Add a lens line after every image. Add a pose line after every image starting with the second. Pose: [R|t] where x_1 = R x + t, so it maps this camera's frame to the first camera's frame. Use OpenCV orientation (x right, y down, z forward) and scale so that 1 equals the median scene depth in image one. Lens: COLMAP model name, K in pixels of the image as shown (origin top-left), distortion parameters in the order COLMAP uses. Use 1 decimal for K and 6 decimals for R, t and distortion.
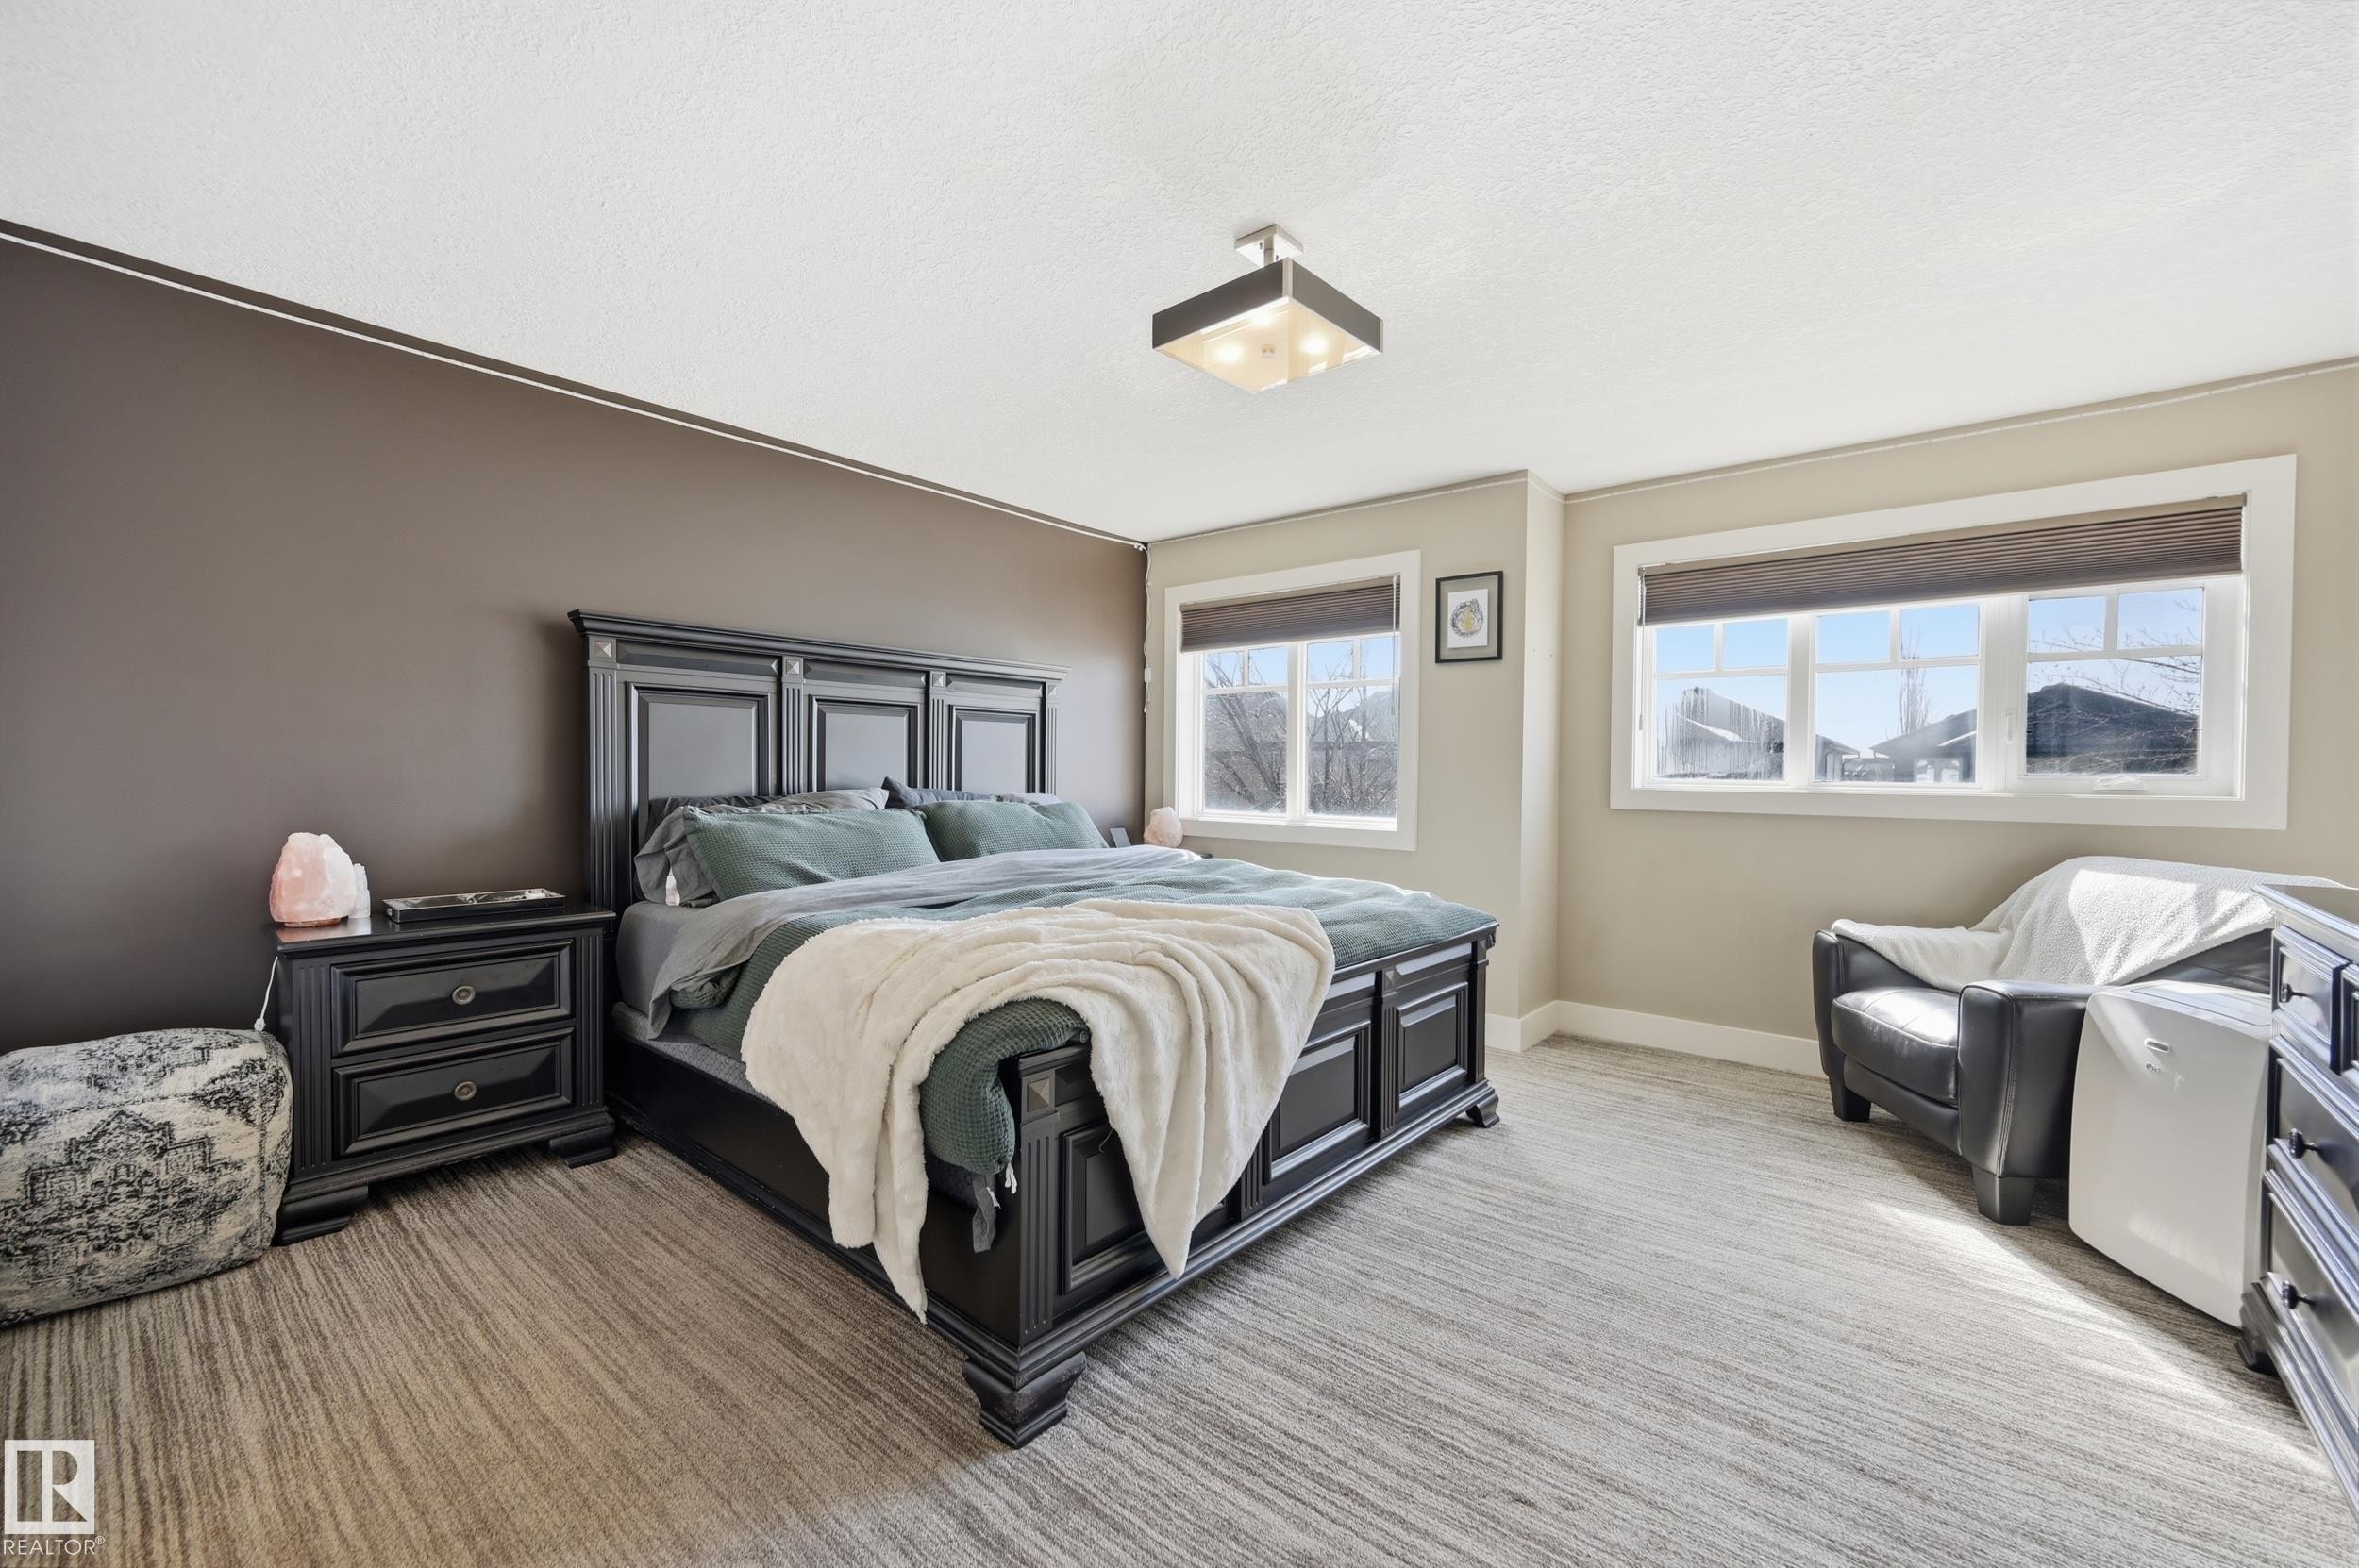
lens RADIAL K [[929.6, 0, 1166.6], [0, 929.6, 787.8], [0, 0, 1]] dist [-0.005077, 0.000721]
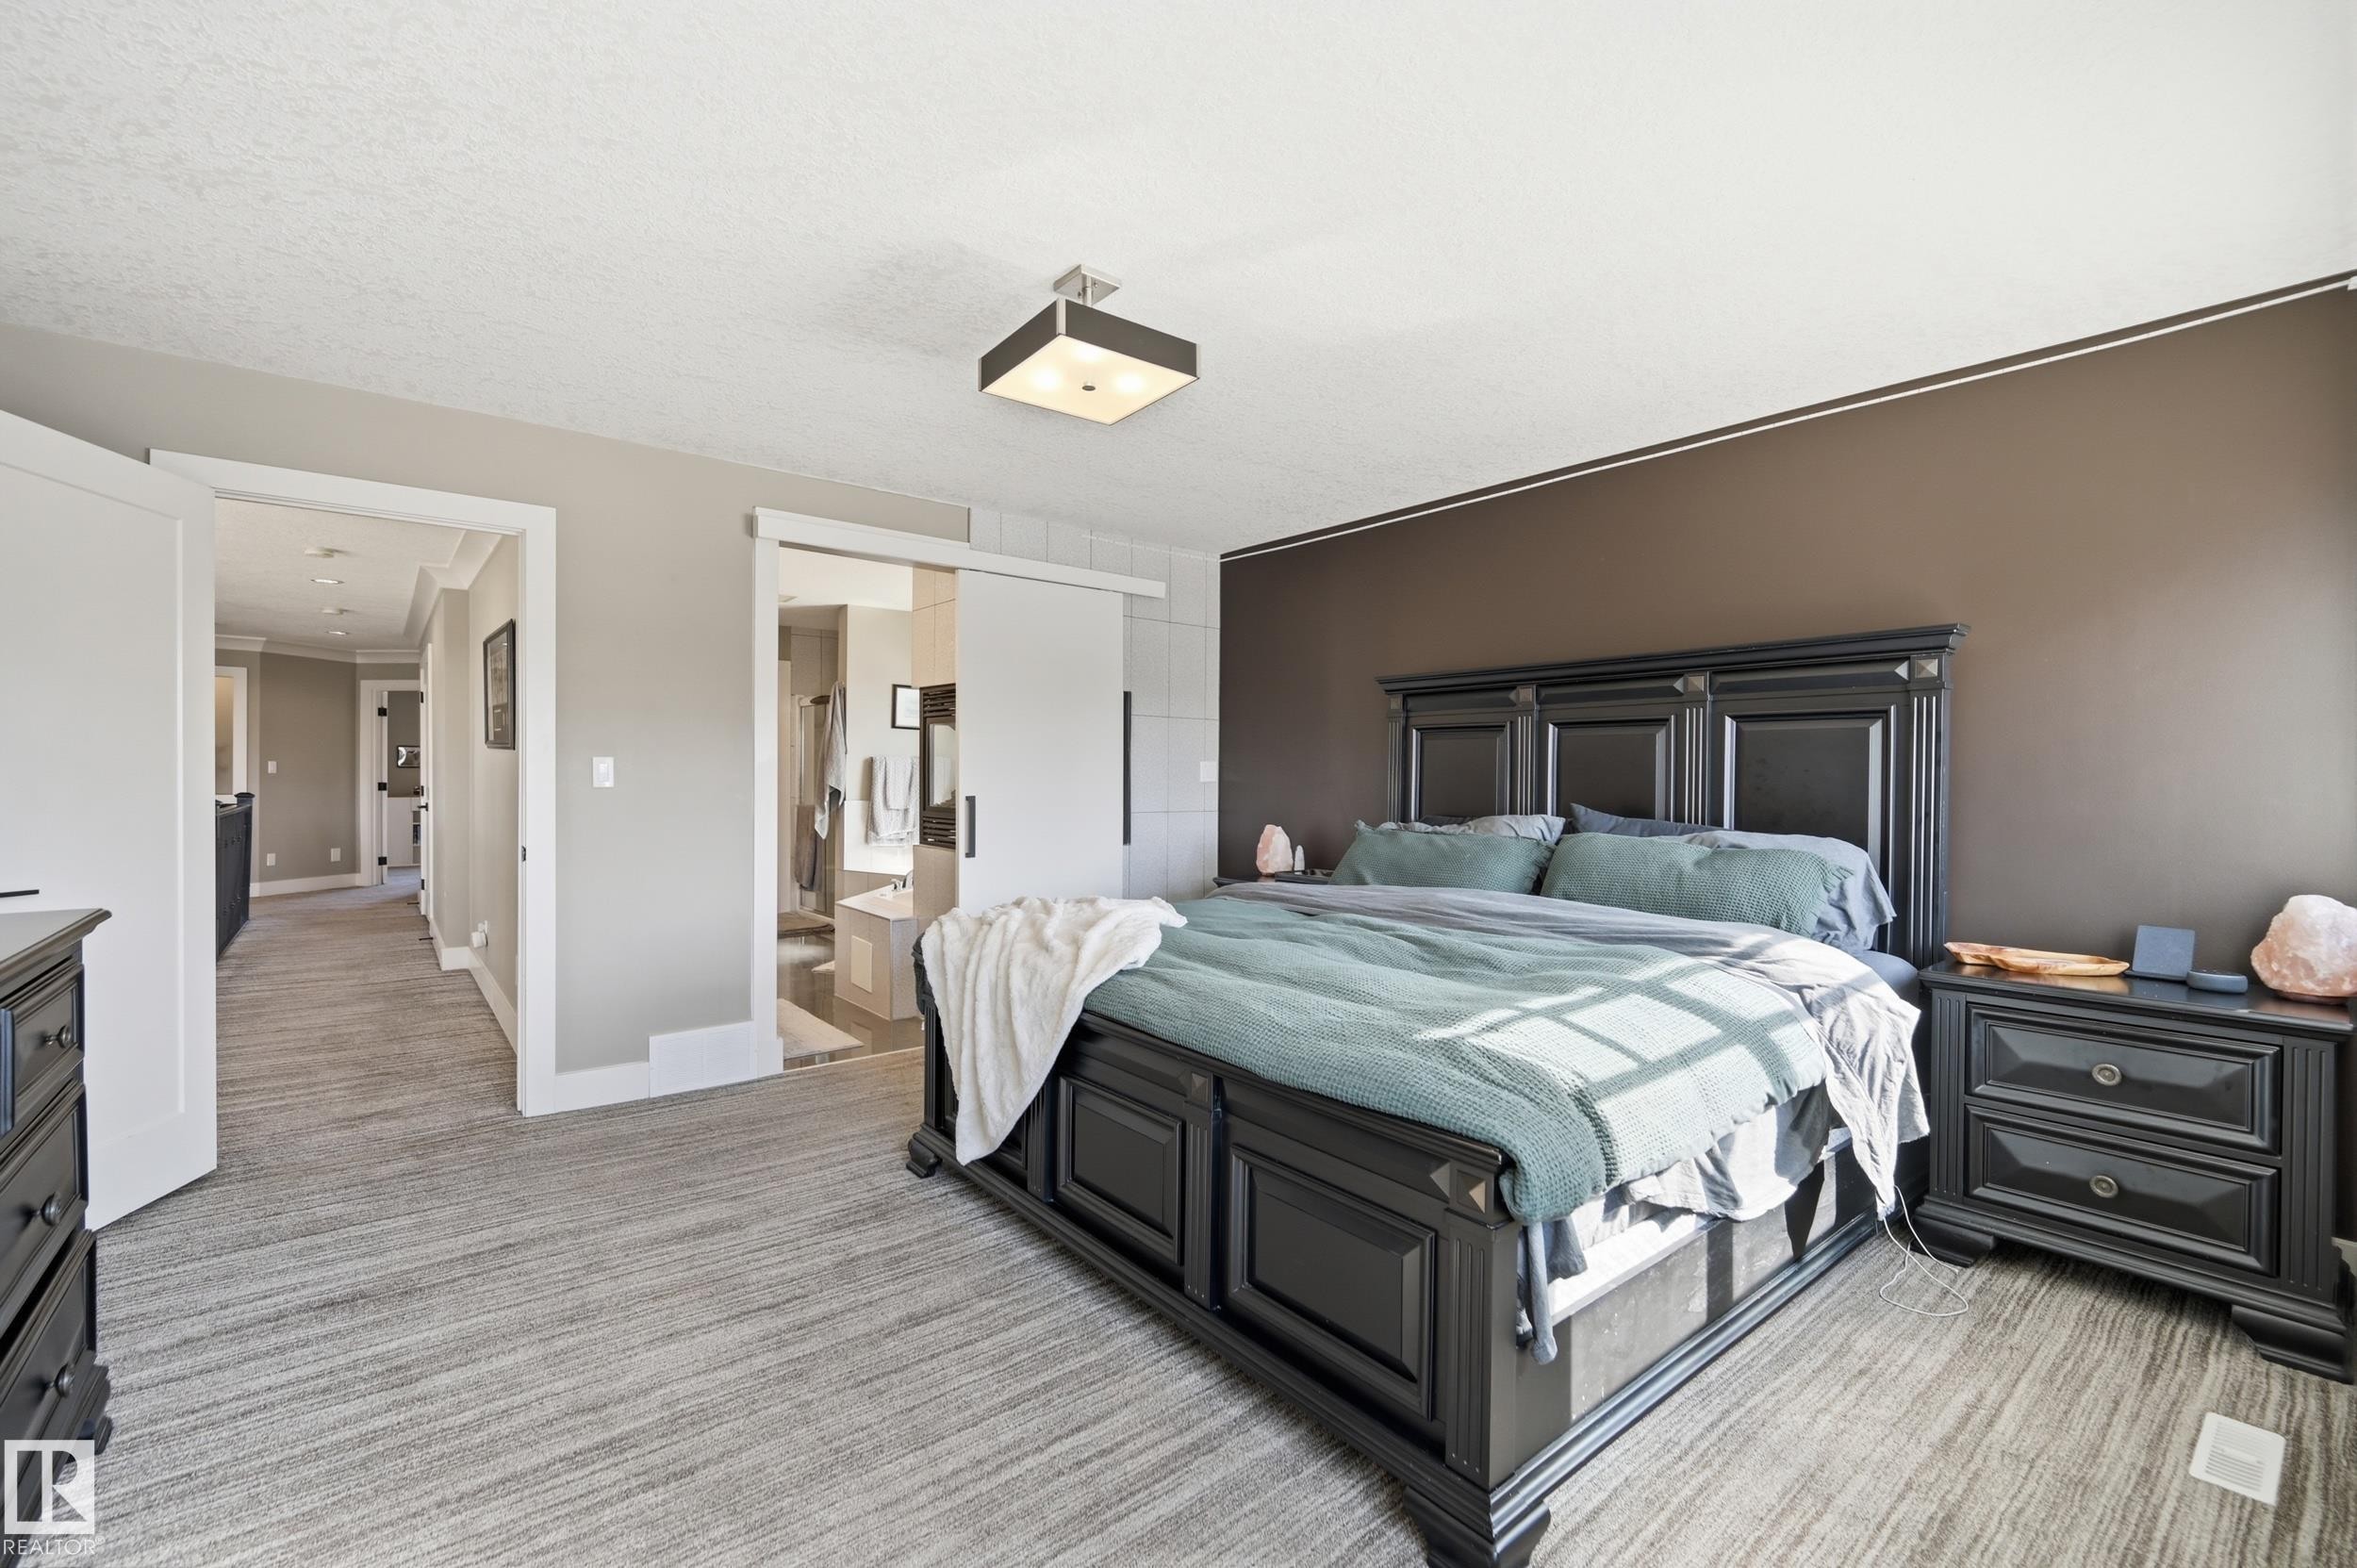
lens RADIAL K [[986.7, 0, 1178.5], [0, 986.7, 784.0], [0, 0, 1]] dist [-0.033202, 0.000268]
pose [[-0.153269, -0.007189, -0.988158, 0.264211], [-0.044910, 0.998991, -0.000302, -0.006212], [0.987163, 0.044332, -0.153438, 0.290822]]
